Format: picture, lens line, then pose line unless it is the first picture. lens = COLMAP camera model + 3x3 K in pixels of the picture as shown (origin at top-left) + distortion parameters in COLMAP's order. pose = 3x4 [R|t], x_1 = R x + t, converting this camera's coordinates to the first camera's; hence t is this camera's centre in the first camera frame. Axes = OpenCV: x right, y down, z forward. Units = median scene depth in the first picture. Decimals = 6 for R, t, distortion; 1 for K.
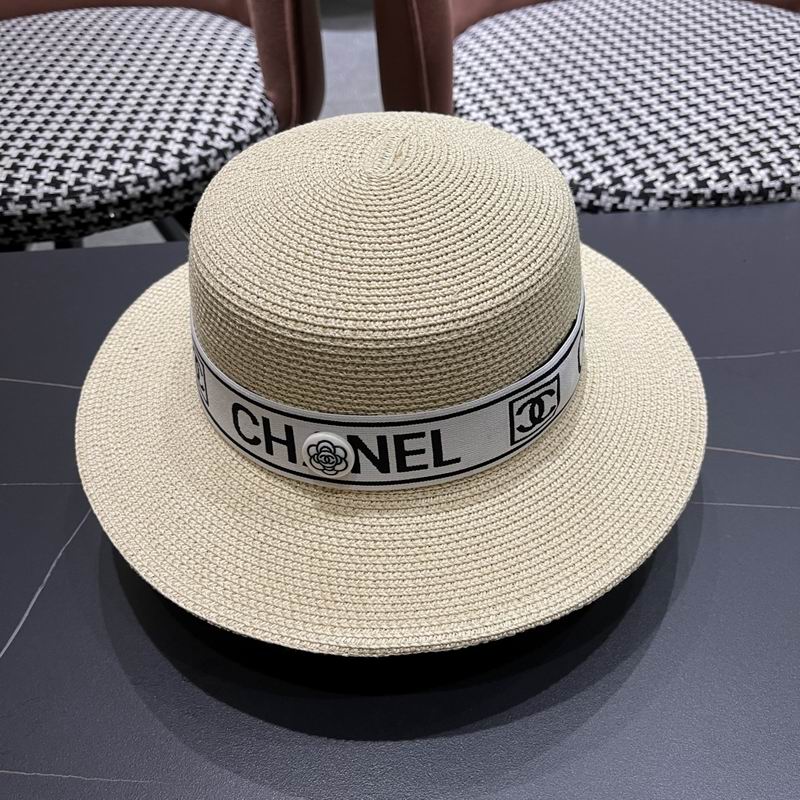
lens RADIAL K [[843.2, 0, 409.1], [0, 843.2, 401.2], [0, 0, 1]] dist [0.018299, 0.000000]
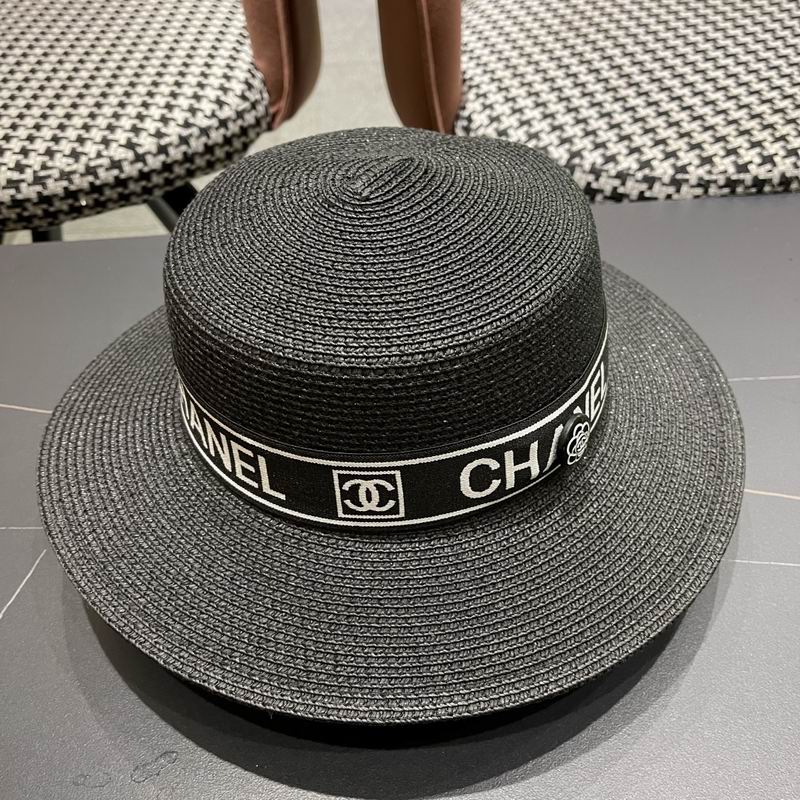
lens RADIAL K [[843.2, 0, 404.2], [0, 843.2, 406.5], [0, 0, 1]] dist [0.018299, 0.000000]
pose [[0.999745, 0.004362, -0.022152, 0.013545], [-0.003183, 0.998592, 0.052944, -0.050158], [0.022352, -0.052860, 0.998352, 0.089648]]
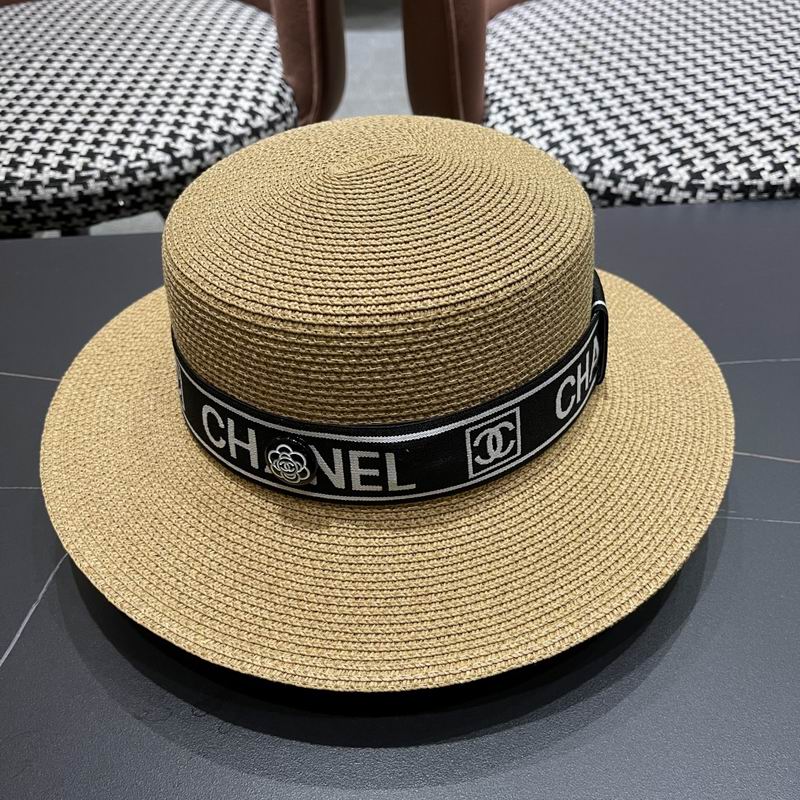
lens RADIAL K [[843.2, 0, 402.7], [0, 843.2, 399.4], [0, 0, 1]] dist [0.018299, 0.000000]
pose [[0.999833, 0.013995, -0.011748, -0.023419], [-0.014126, 0.999838, -0.011169, 0.004820], [0.011590, 0.011333, 0.999869, 0.063935]]
